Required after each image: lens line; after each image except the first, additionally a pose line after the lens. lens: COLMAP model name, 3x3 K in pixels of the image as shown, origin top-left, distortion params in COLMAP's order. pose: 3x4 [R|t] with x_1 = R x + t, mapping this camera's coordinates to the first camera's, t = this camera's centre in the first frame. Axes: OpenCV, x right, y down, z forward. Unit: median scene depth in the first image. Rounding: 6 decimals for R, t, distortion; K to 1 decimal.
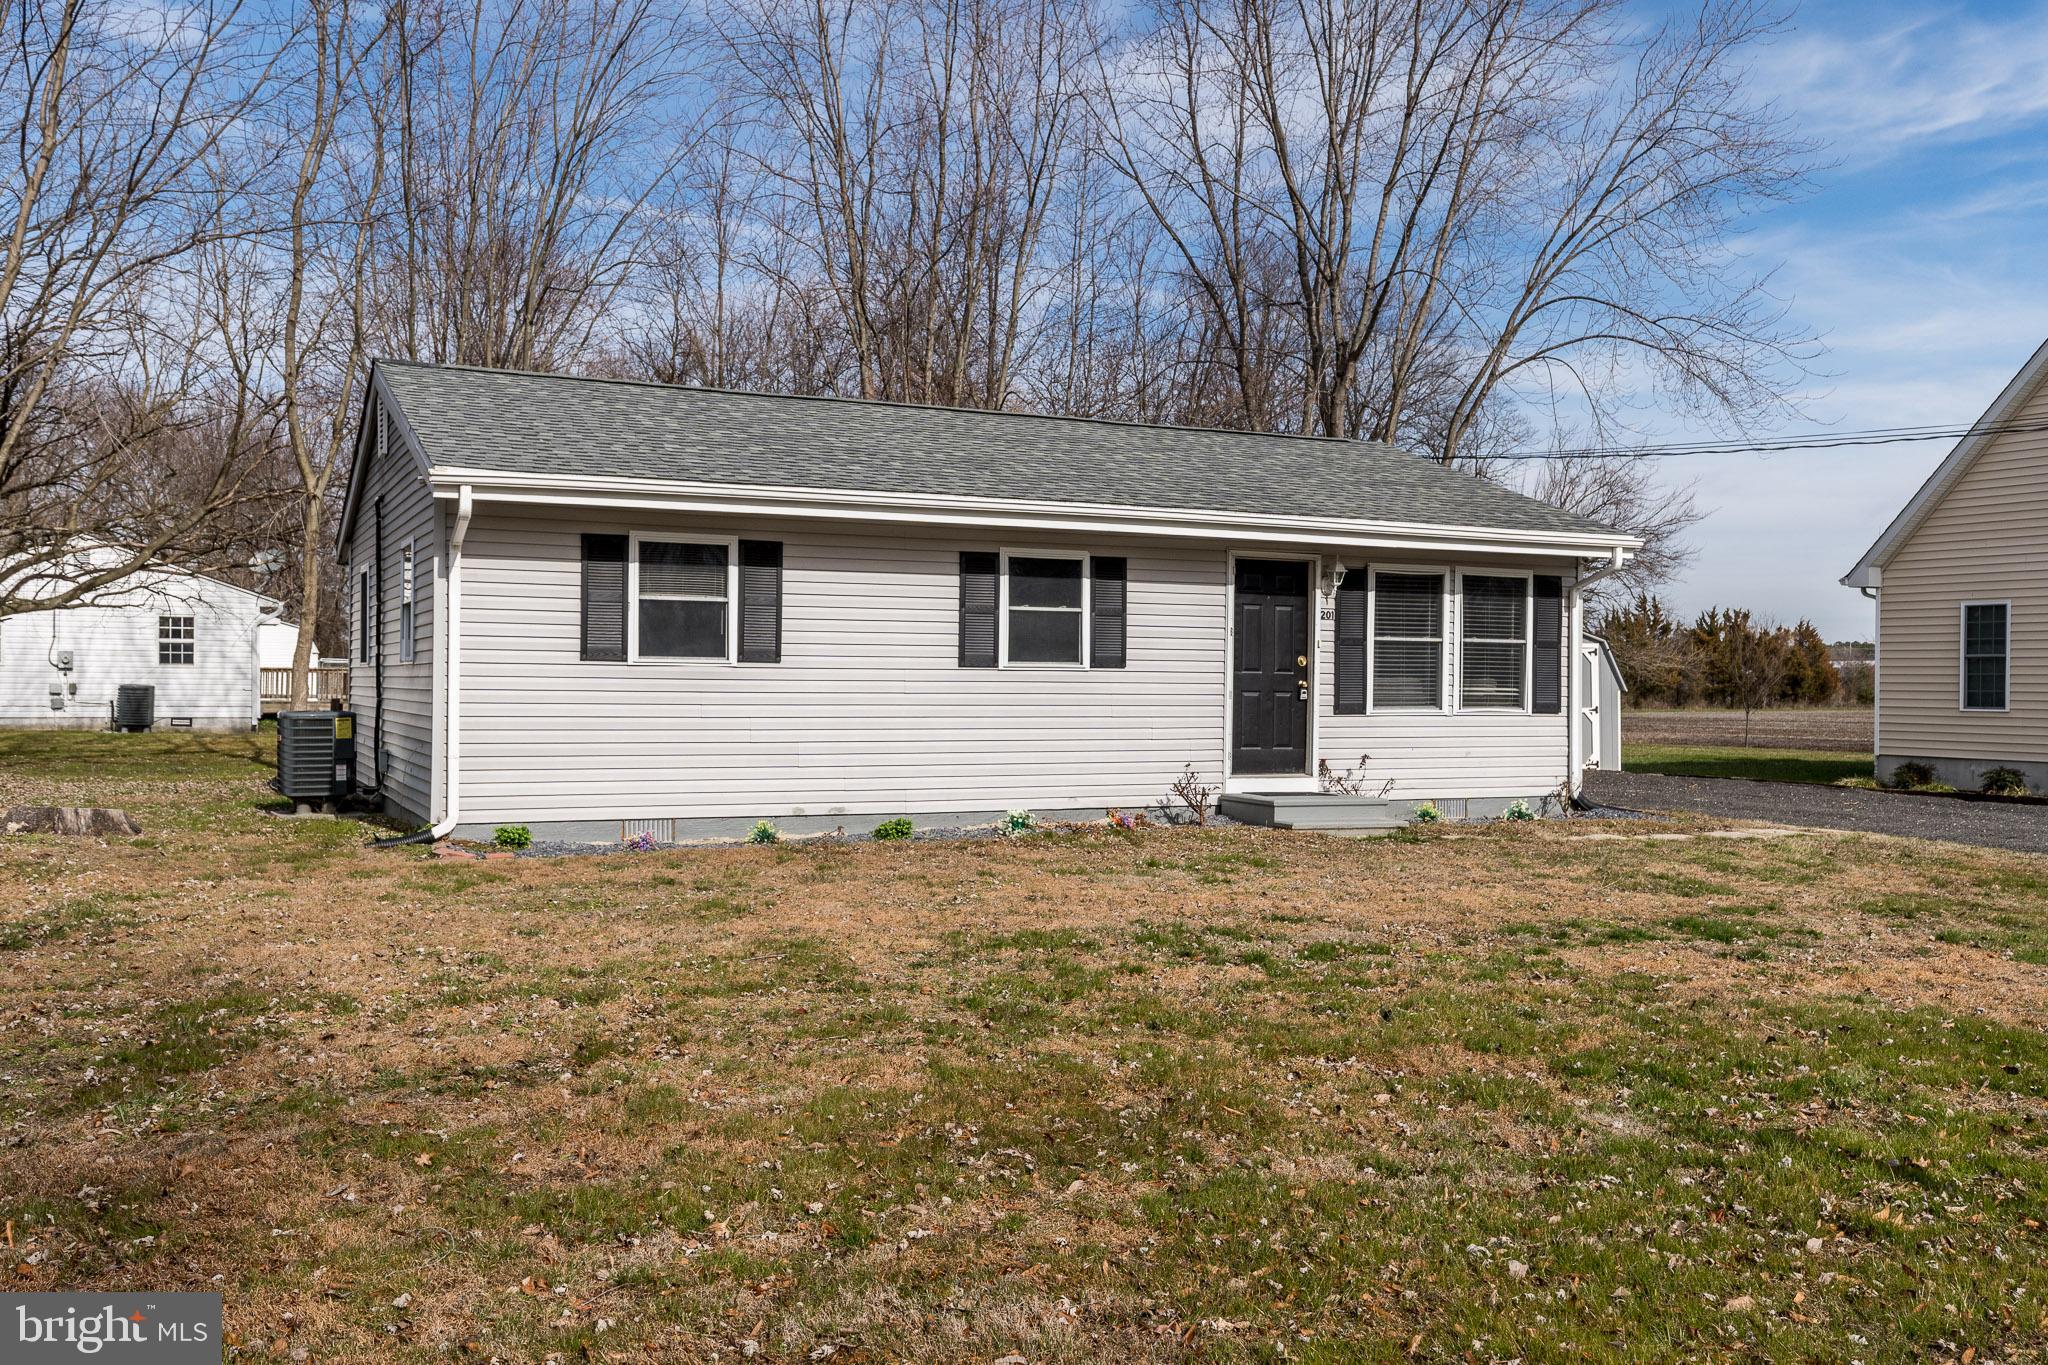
lens RADIAL K [[1829.4, 0, 1038.1], [0, 1829.4, 702.3], [0, 0, 1]] dist [-0.002432, -0.015835]
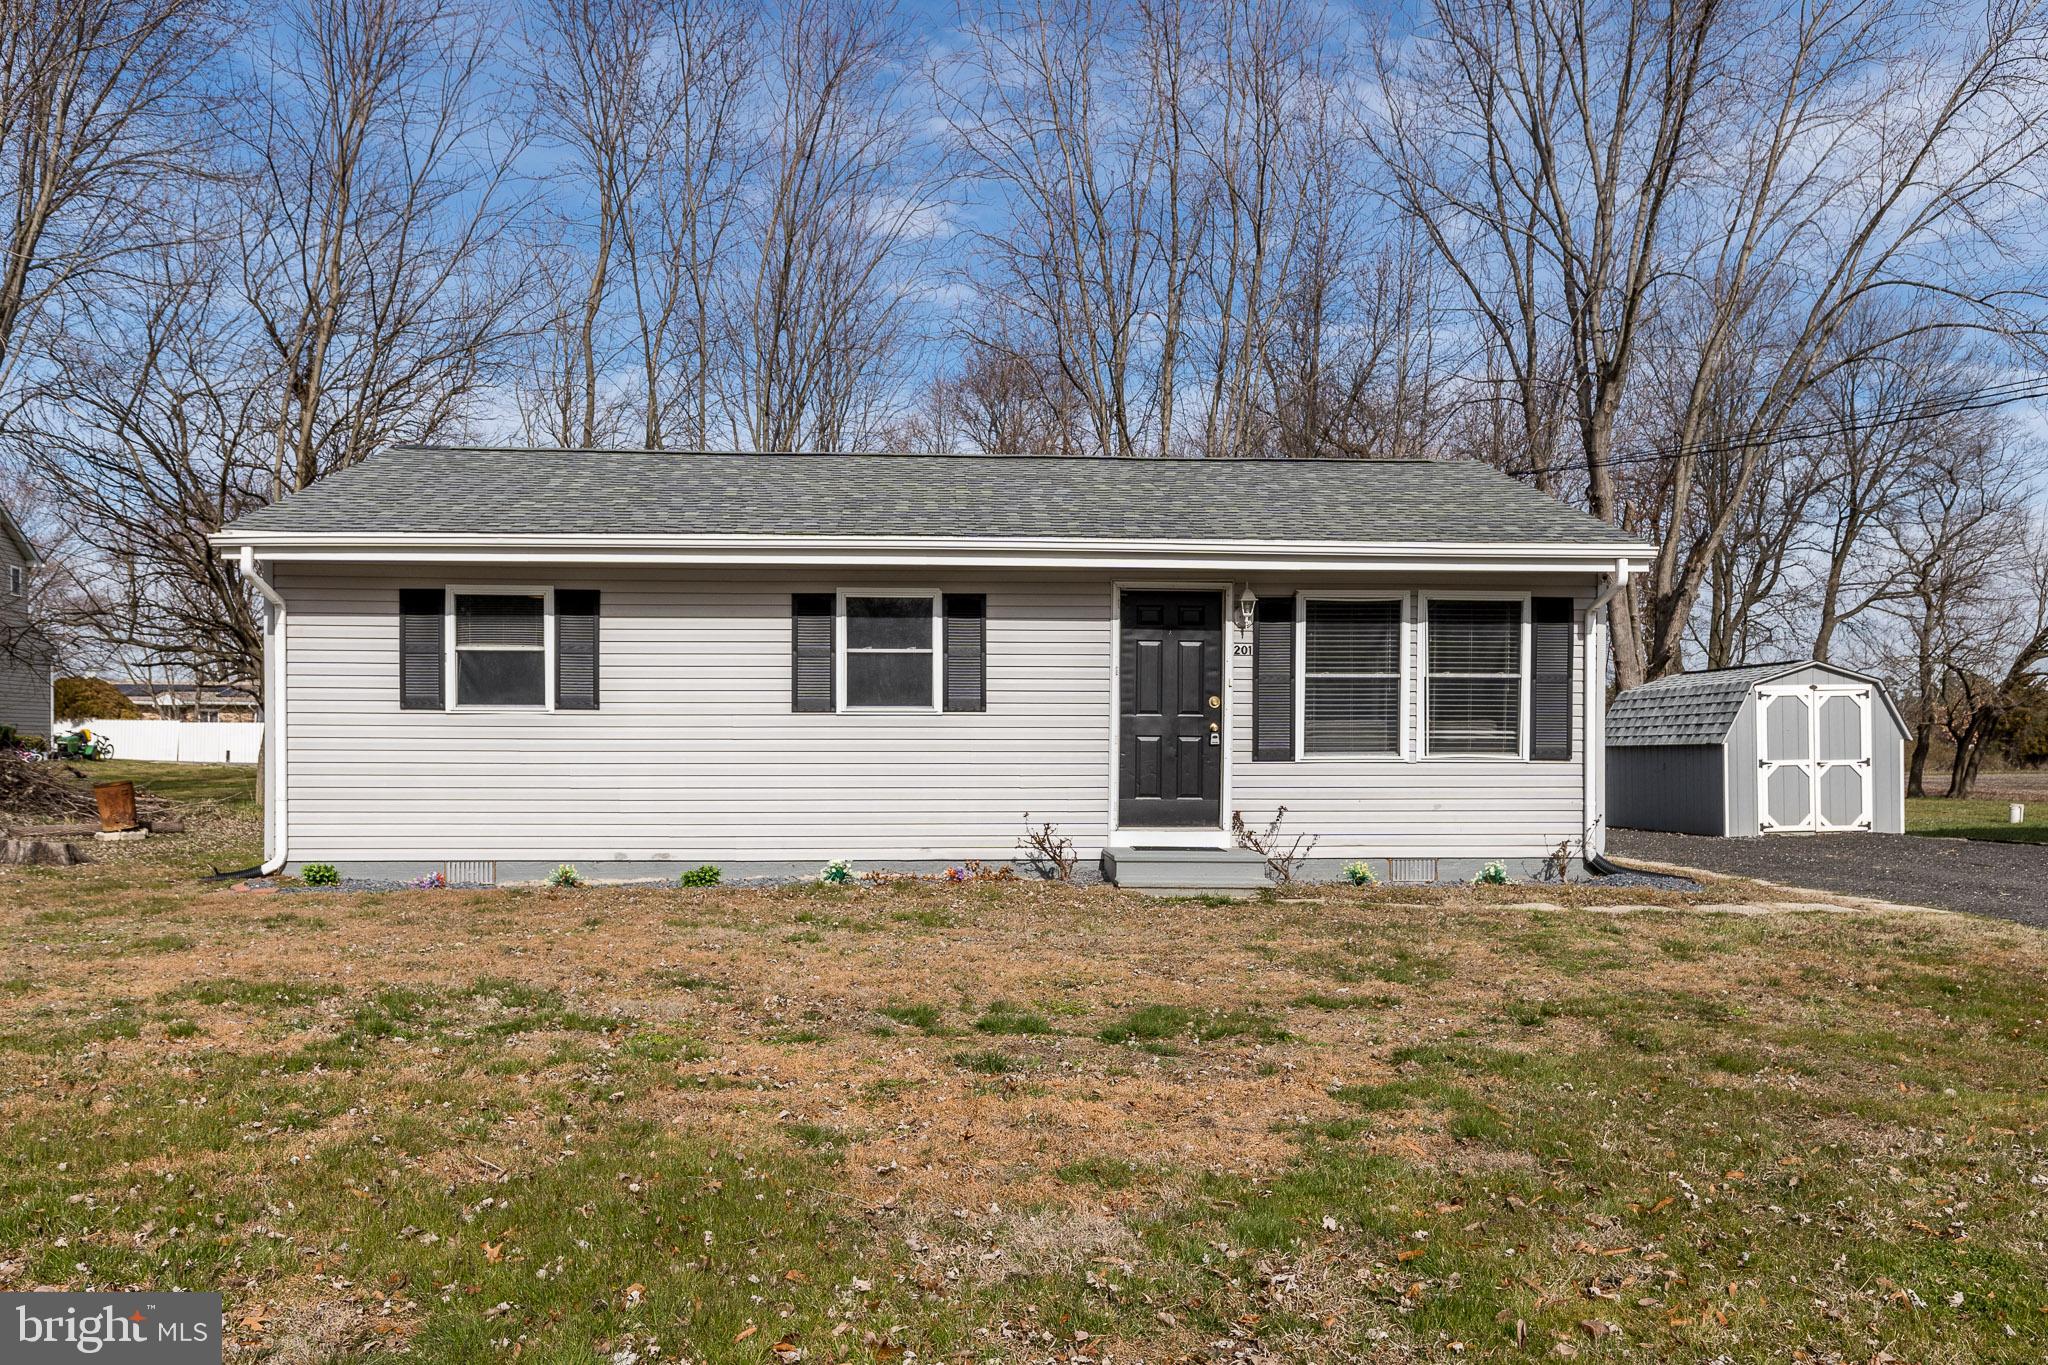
lens RADIAL K [[1672.3, 0, 988.2], [0, 1672.3, 772.2], [0, 0, 1]] dist [0.002871, 0.014445]
pose [[0.922372, 0.003694, -0.386286, 0.362245], [0.001626, 0.999908, 0.013445, 0.000801], [0.386300, -0.013029, 0.922281, 0.198695]]
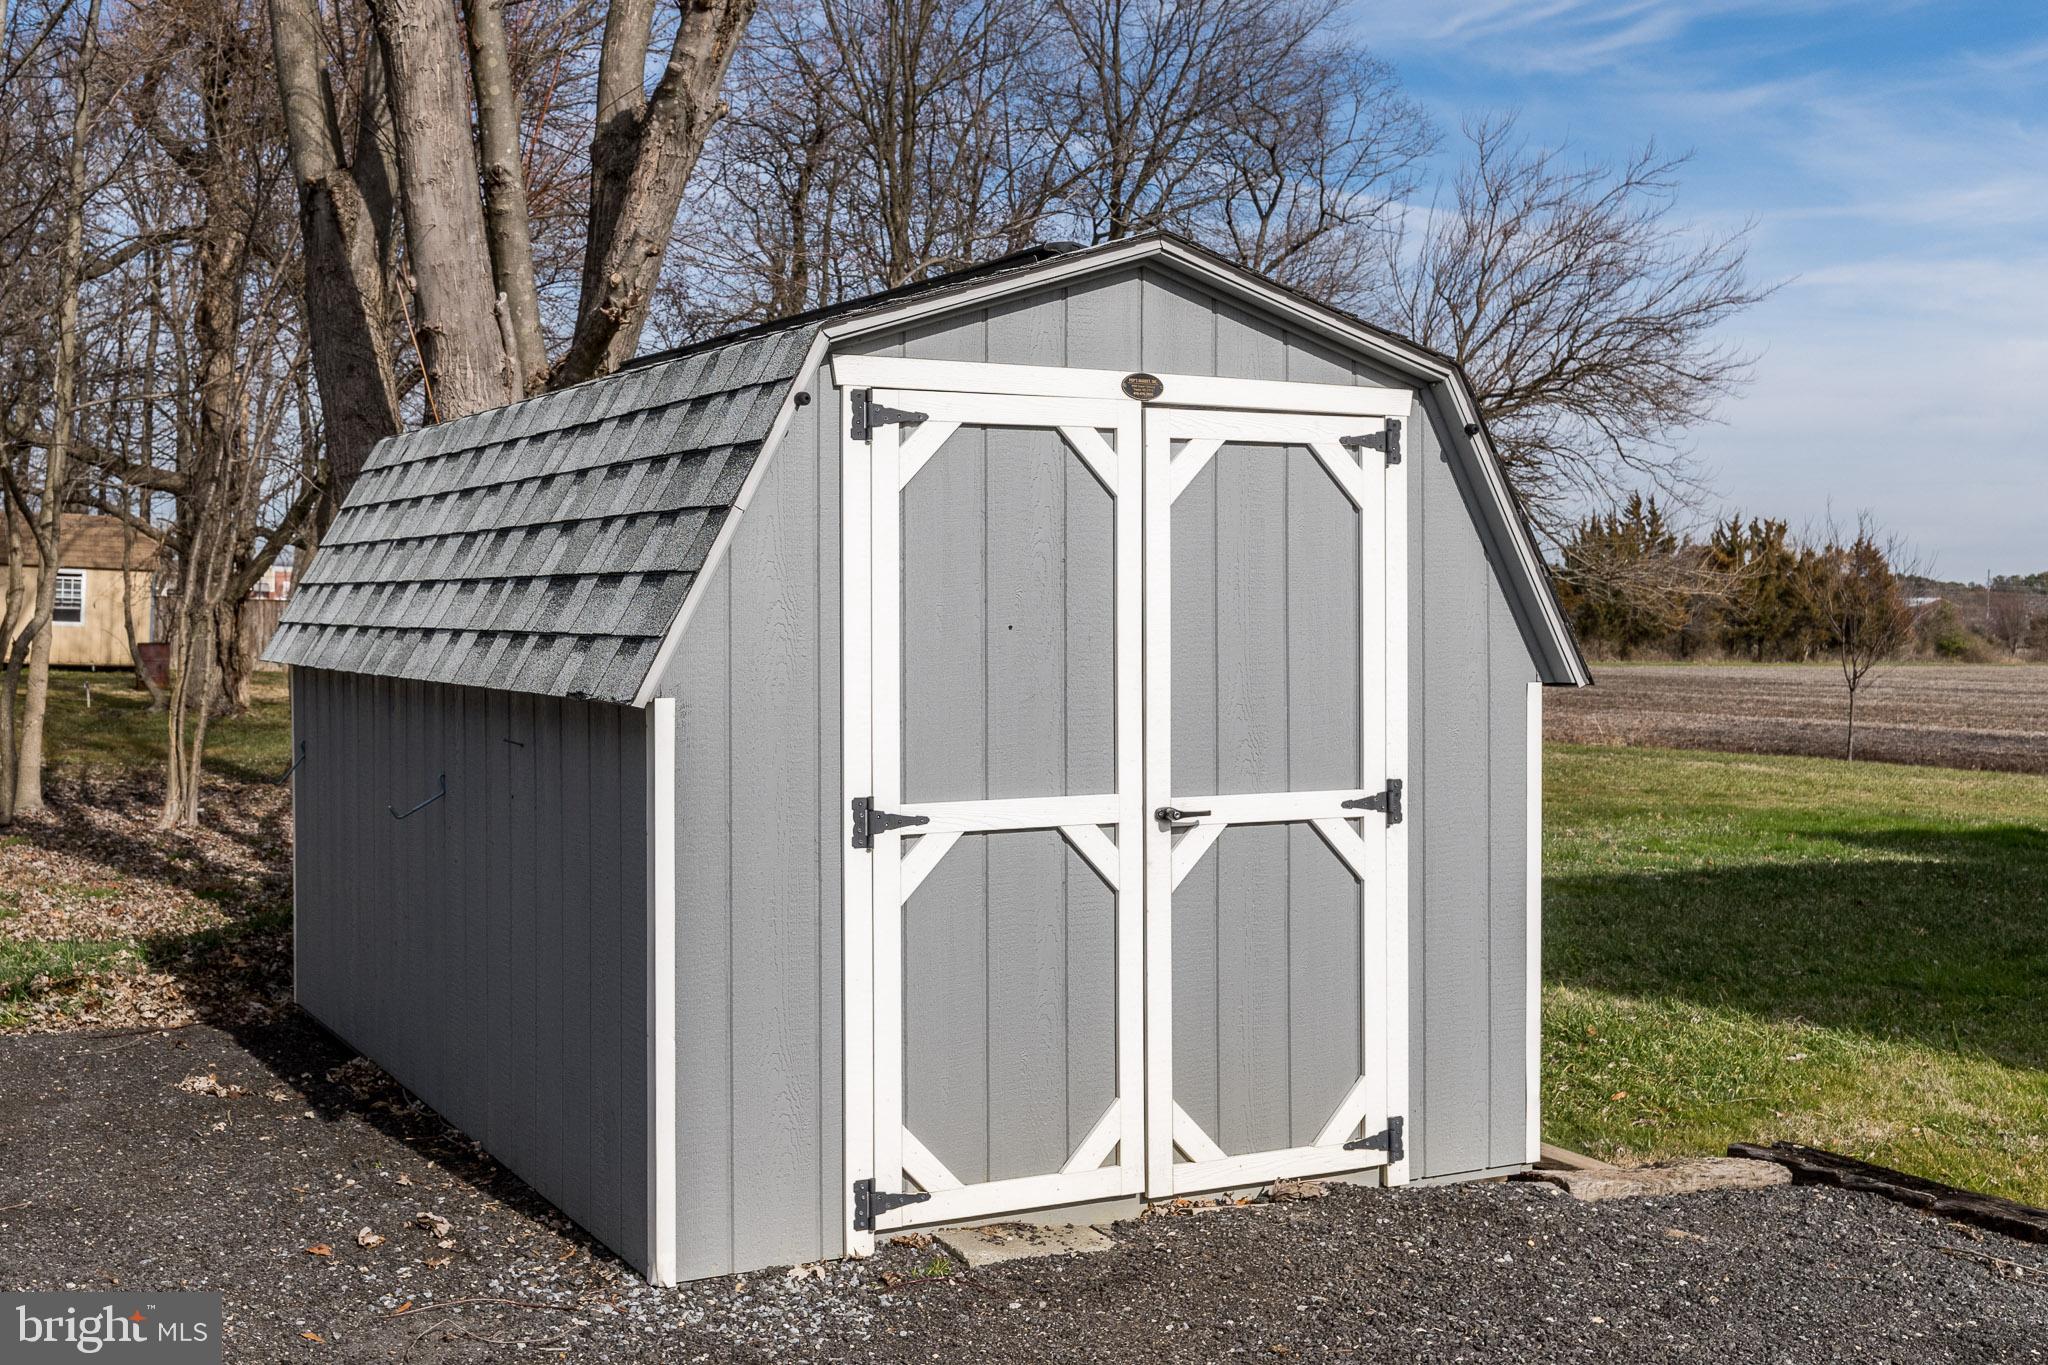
lens RADIAL K [[2252.5, 0, 1003.0], [0, 2252.5, 664.1], [0, 0, 1]] dist [0.022335, 0.000000]
pose [[0.998719, 0.014756, 0.048405, 0.413830], [-0.015343, 0.999813, 0.011777, -0.010940], [-0.048222, -0.012504, 0.998758, 1.273583]]
